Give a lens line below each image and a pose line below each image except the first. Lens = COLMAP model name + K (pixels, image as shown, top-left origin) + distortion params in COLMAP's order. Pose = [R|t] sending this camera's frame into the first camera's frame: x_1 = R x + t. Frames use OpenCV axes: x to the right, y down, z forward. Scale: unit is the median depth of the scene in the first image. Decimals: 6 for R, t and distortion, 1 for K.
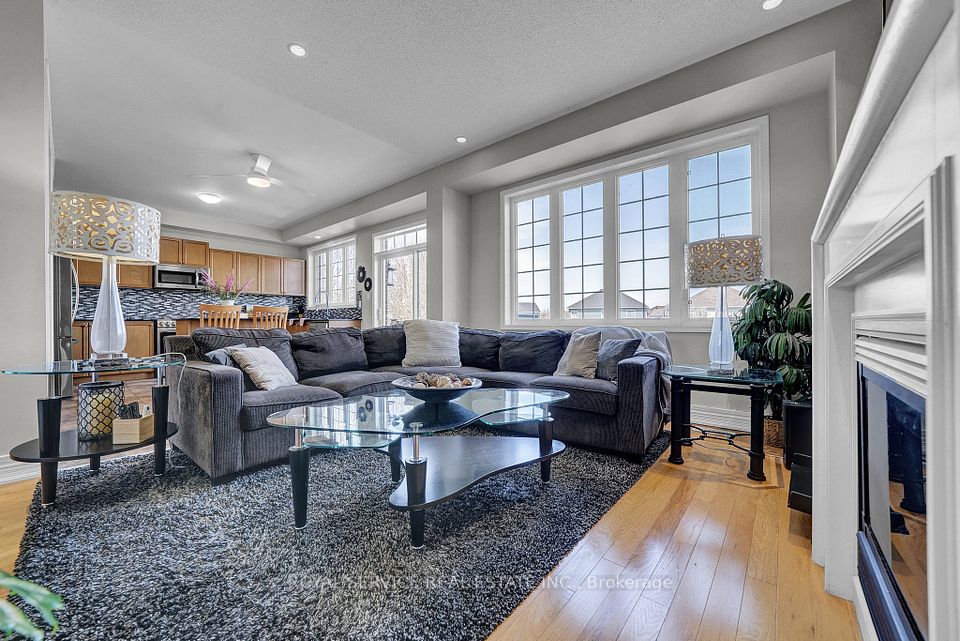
lens RADIAL K [[362.1, 0, 478.8], [0, 362.1, 321.6], [0, 0, 1]] dist [-0.020668, 0.000527]
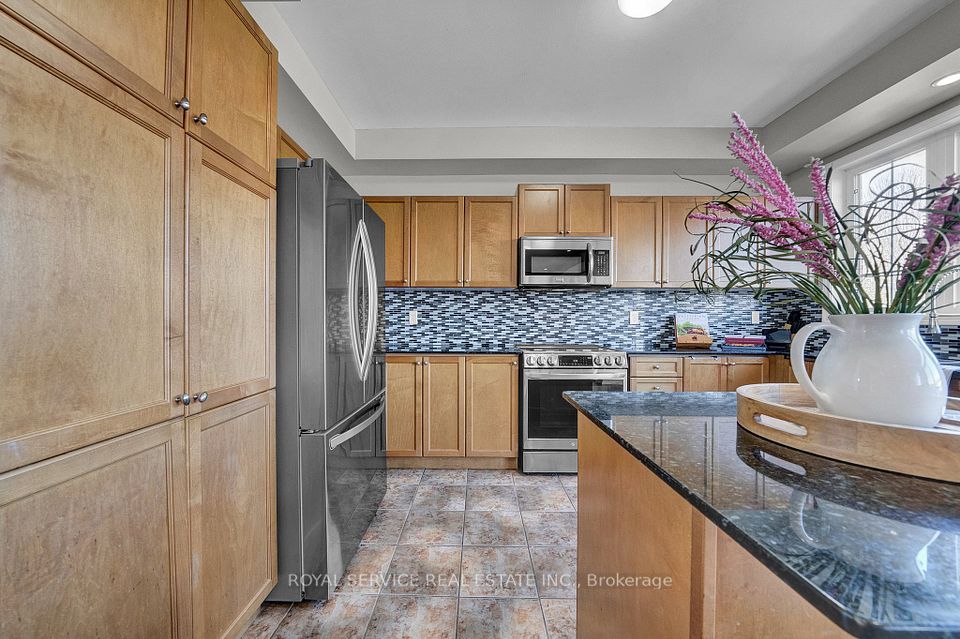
lens RADIAL K [[362.1, 0, 461.6], [0, 362.1, 320.7], [0, 0, 1]] dist [-0.020668, 0.000527]
pose [[0.612838, 0.004089, -0.790198, -0.525016], [-0.006009, 0.999982, 0.000514, -0.042920], [0.790186, 0.004434, 0.612851, 0.585471]]
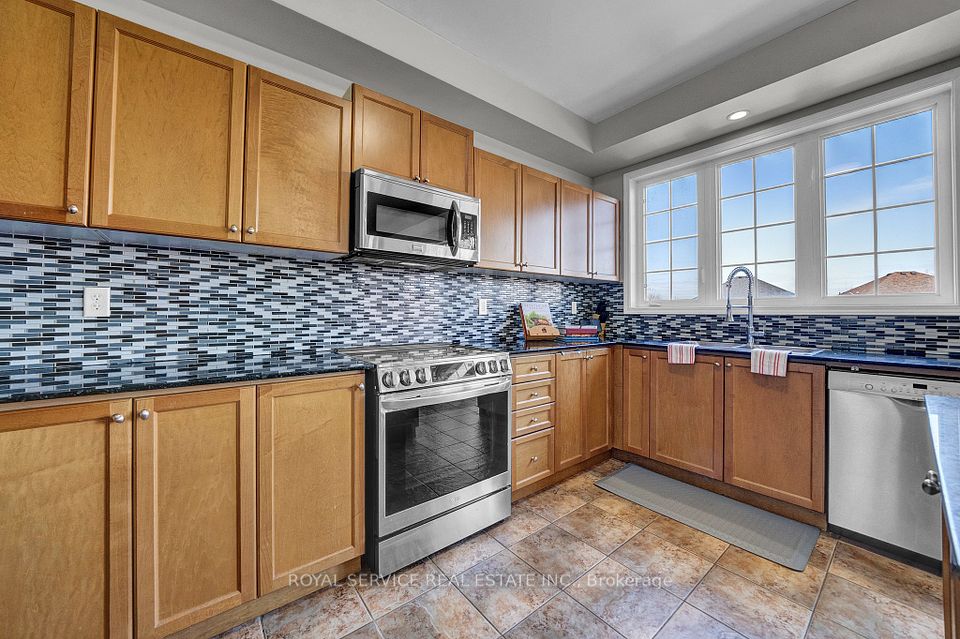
lens RADIAL K [[362.1, 0, 484.7], [0, 362.1, 306.5], [0, 0, 1]] dist [-0.020668, 0.000527]
pose [[0.980044, 0.004422, -0.198732, -0.705073], [-0.007703, 0.999846, -0.015740, -0.042118], [0.198632, 0.016957, 0.979927, 0.685395]]
